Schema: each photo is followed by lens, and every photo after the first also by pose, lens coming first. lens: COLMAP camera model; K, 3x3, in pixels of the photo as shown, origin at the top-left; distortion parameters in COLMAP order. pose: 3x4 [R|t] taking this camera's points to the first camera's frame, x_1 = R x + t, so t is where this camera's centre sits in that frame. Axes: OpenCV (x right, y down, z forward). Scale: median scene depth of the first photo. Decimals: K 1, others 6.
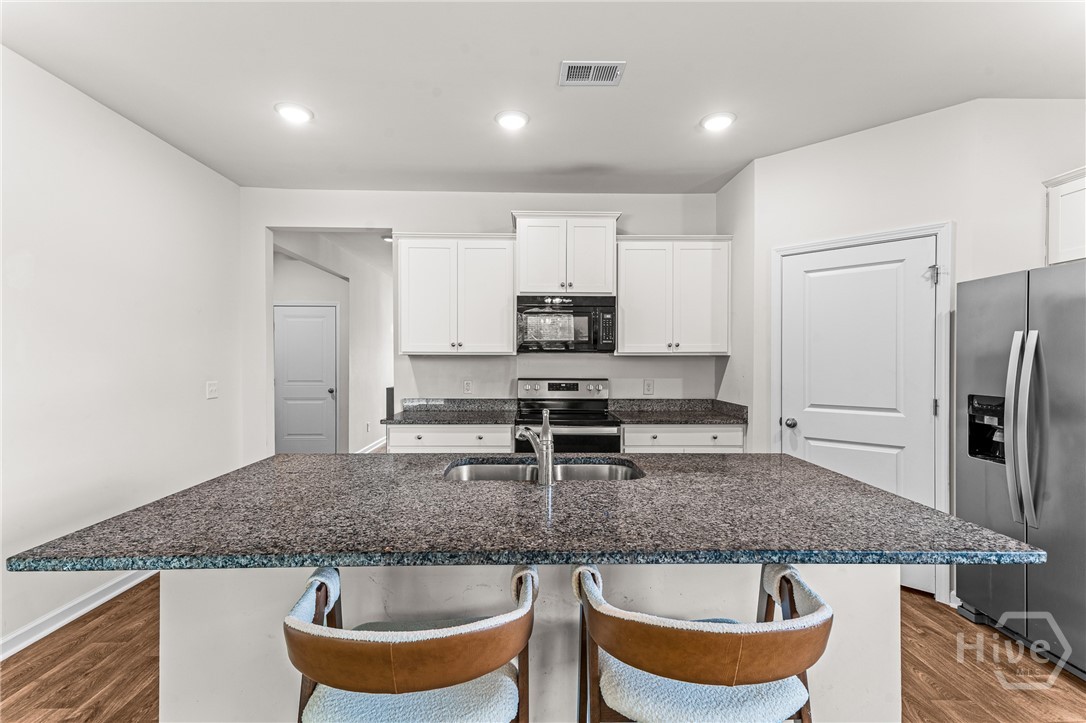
lens RADIAL K [[497.8, 0, 541.2], [0, 497.8, 362.8], [0, 0, 1]] dist [0.014321, -0.000655]
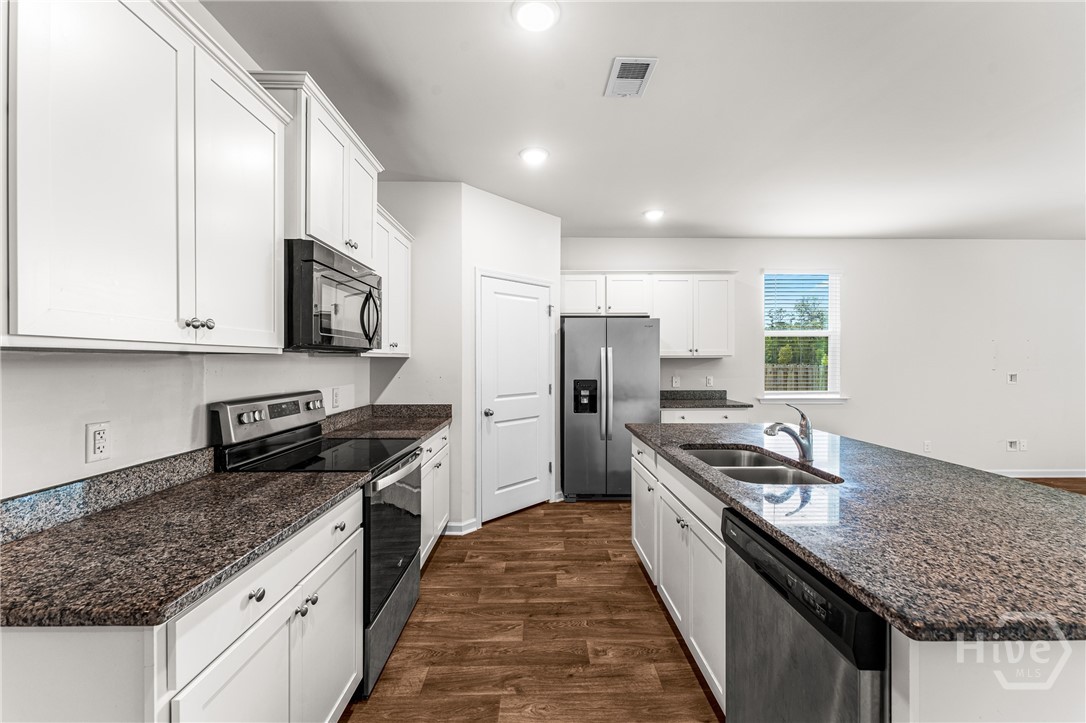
lens RADIAL K [[432.6, 0, 543.8], [0, 432.6, 364.2], [0, 0, 1]] dist [0.001701, -0.000662]
pose [[0.008906, -0.010252, 0.999908, -0.503256], [0.006862, 0.999925, 0.010191, -0.008140], [-0.999937, 0.006770, 0.008975, 0.755596]]
